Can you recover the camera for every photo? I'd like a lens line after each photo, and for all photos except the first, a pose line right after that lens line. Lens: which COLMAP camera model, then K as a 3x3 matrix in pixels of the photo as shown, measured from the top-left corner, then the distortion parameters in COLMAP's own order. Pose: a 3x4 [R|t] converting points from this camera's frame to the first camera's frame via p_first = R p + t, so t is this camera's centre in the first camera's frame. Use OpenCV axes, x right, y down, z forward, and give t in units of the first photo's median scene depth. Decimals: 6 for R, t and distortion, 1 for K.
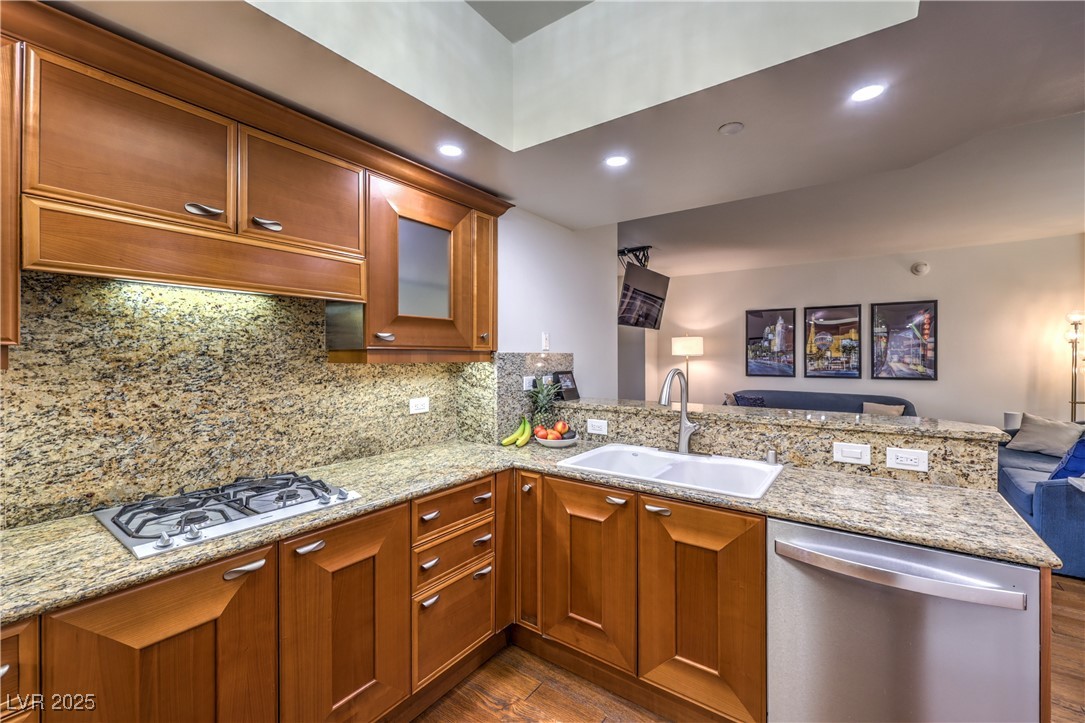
lens RADIAL K [[447.9, 0, 537.8], [0, 447.9, 356.2], [0, 0, 1]] dist [0.000160, -0.001809]
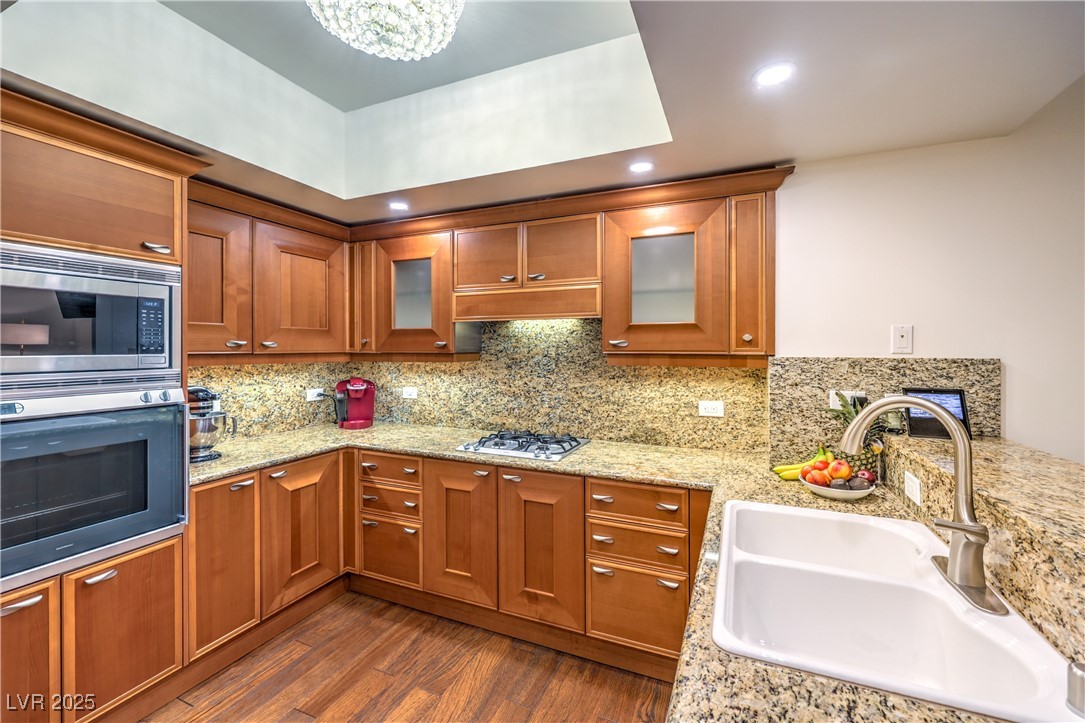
lens RADIAL K [[447.9, 0, 559.5], [0, 447.9, 348.9], [0, 0, 1]] dist [0.000160, -0.001809]
pose [[0.234786, 0.005696, -0.972030, 0.708012], [-0.001091, 0.999984, 0.005597, -0.031568], [0.972047, -0.000254, 0.234788, 0.502269]]
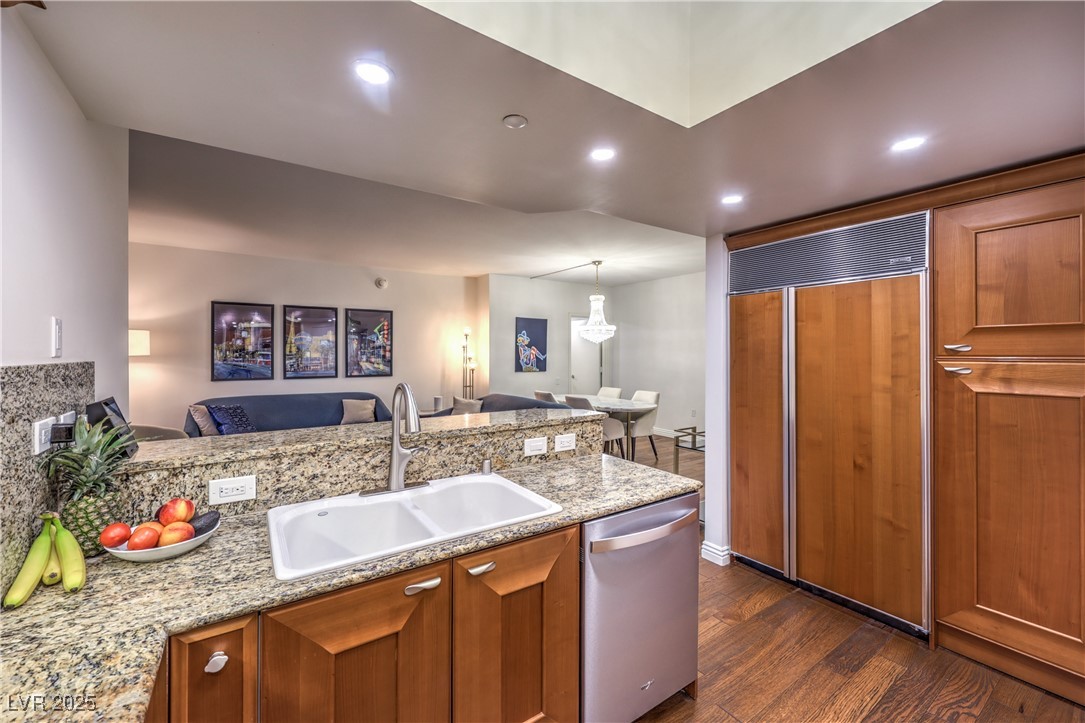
lens RADIAL K [[447.9, 0, 553.9], [0, 447.9, 353.1], [0, 0, 1]] dist [0.000160, -0.001809]
pose [[0.317136, 0.000759, 0.948380, -0.343665], [-0.000908, 0.999999, -0.000496, -0.023180], [-0.948380, -0.000704, 0.317137, 0.512154]]
